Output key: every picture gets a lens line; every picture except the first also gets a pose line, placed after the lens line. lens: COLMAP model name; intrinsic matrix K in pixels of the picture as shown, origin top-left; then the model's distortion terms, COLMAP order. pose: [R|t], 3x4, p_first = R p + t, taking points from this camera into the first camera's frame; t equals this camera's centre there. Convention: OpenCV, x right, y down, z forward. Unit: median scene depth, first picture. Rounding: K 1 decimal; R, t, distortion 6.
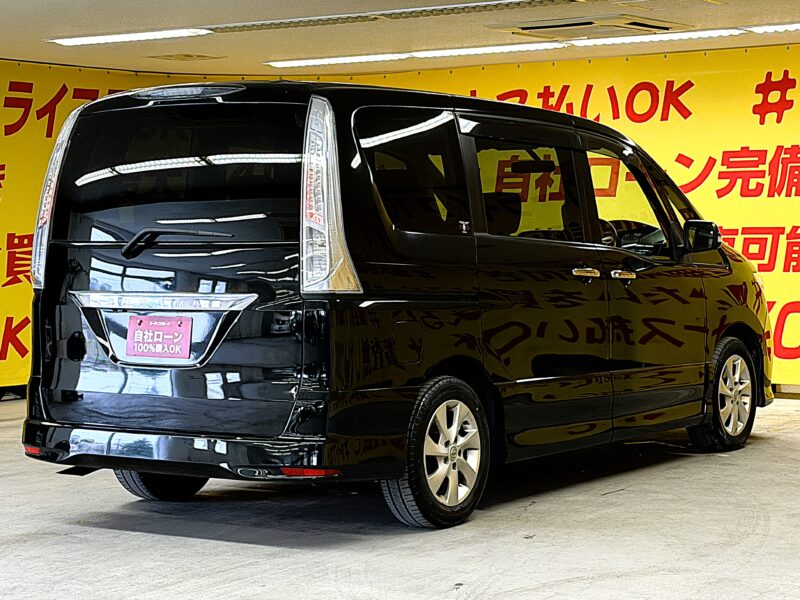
lens RADIAL K [[1809.6, 0, 400.0], [0, 1809.6, 300.0], [0, 0, 1]] dist [0.046324, 0.013635]
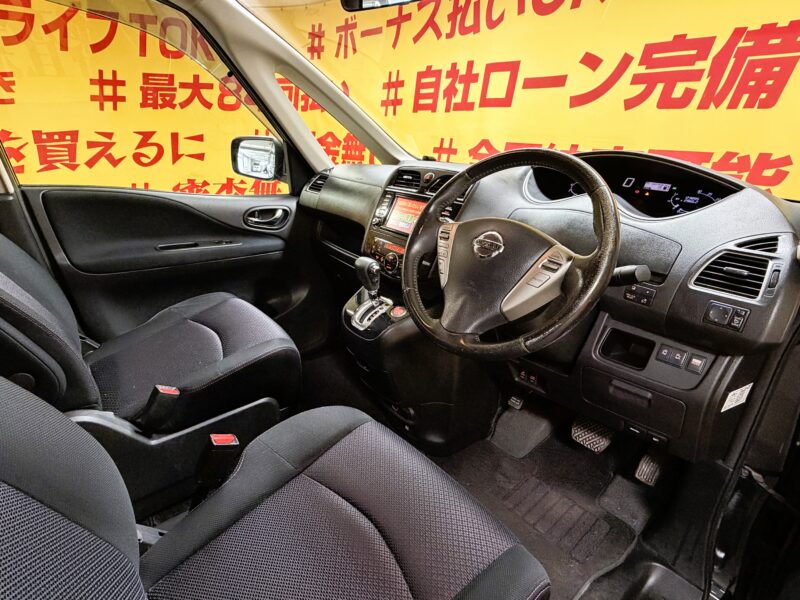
lens RADIAL K [[423.1, 0, 396.3], [0, 423.1, 297.5], [0, 0, 1]] dist [0.002672, -0.000762]
pose [[0.959084, 0.127995, -0.252539, 0.136364], [-0.032601, 0.935970, 0.350567, -0.040908], [0.281240, -0.327990, 0.901846, 0.775726]]
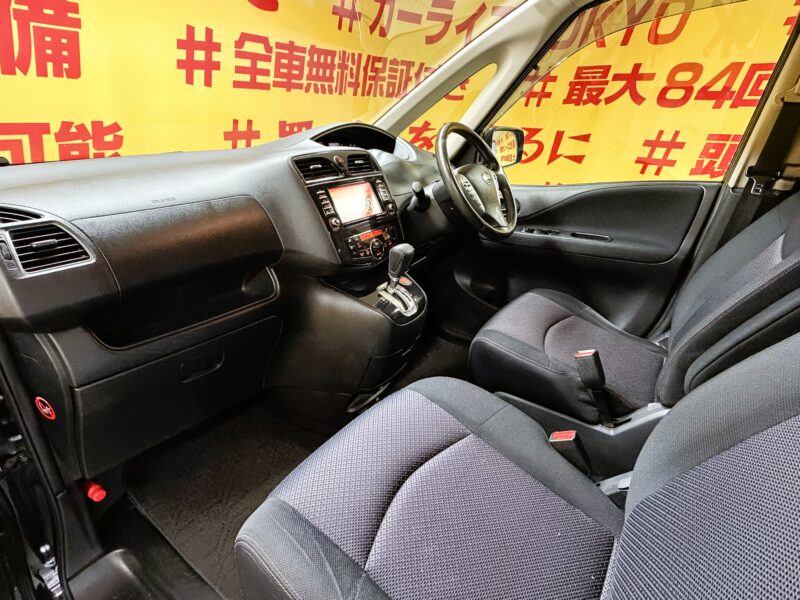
lens RADIAL K [[423.1, 0, 396.3], [0, 423.1, 297.5], [0, 0, 1]] dist [0.002672, -0.000762]
pose [[0.019744, -0.396323, 0.917899, 0.031495], [0.006344, 0.918109, 0.396278, -0.042072], [-0.999785, -0.002001, 0.020641, 0.849068]]
